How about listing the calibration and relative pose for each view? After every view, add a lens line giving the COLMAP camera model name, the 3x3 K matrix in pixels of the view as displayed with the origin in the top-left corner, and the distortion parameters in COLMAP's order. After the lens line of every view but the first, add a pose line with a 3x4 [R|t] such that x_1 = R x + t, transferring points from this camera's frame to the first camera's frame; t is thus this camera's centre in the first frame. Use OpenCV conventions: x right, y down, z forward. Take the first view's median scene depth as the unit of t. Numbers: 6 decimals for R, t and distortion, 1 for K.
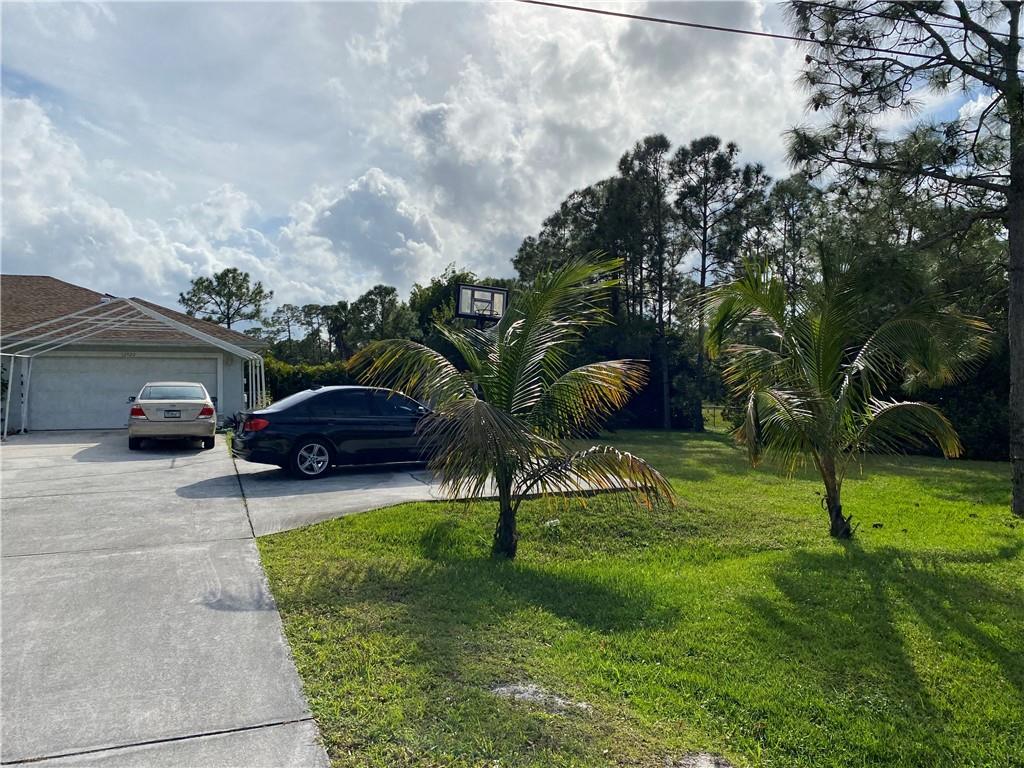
lens RADIAL K [[787.1, 0, 515.1], [0, 787.1, 417.7], [0, 0, 1]] dist [0.005976, 0.003034]
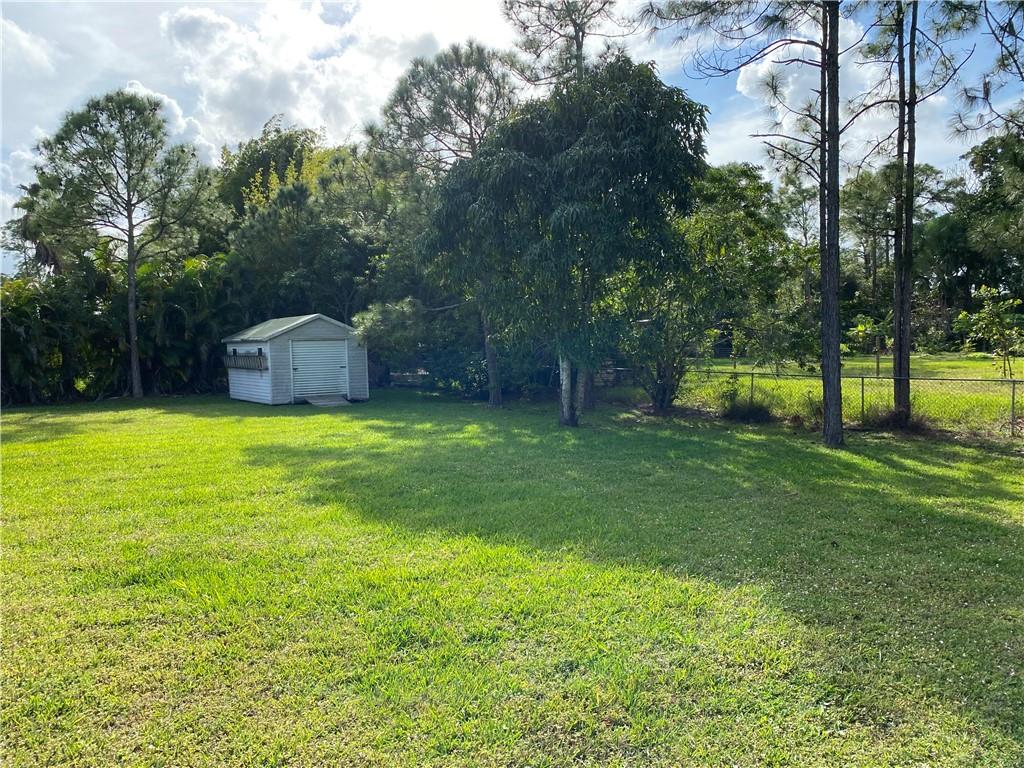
lens RADIAL K [[767.8, 0, 512.0], [0, 767.8, 384.0], [0, 0, 1]] dist [-0.001178, -0.002123]
pose [[0.963113, -0.026274, 0.267813, -0.085005], [0.022156, 0.999585, 0.018386, -0.019764], [-0.268185, -0.011775, 0.963296, 0.555305]]
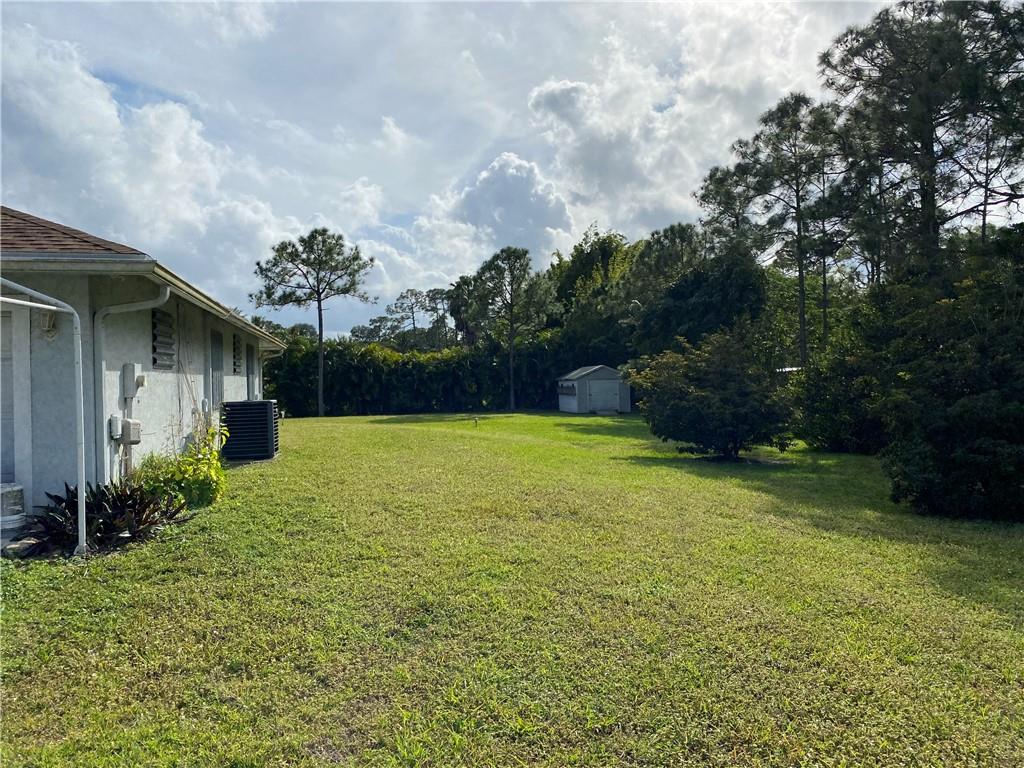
lens RADIAL K [[785.1, 0, 512.0], [0, 785.1, 384.0], [0, 0, 1]] dist [0.035342, -0.002321]
pose [[0.985528, -0.006089, -0.169403, -0.038341], [0.000910, 0.999530, -0.030628, -0.011015], [0.169510, 0.030030, 0.985071, 0.244345]]
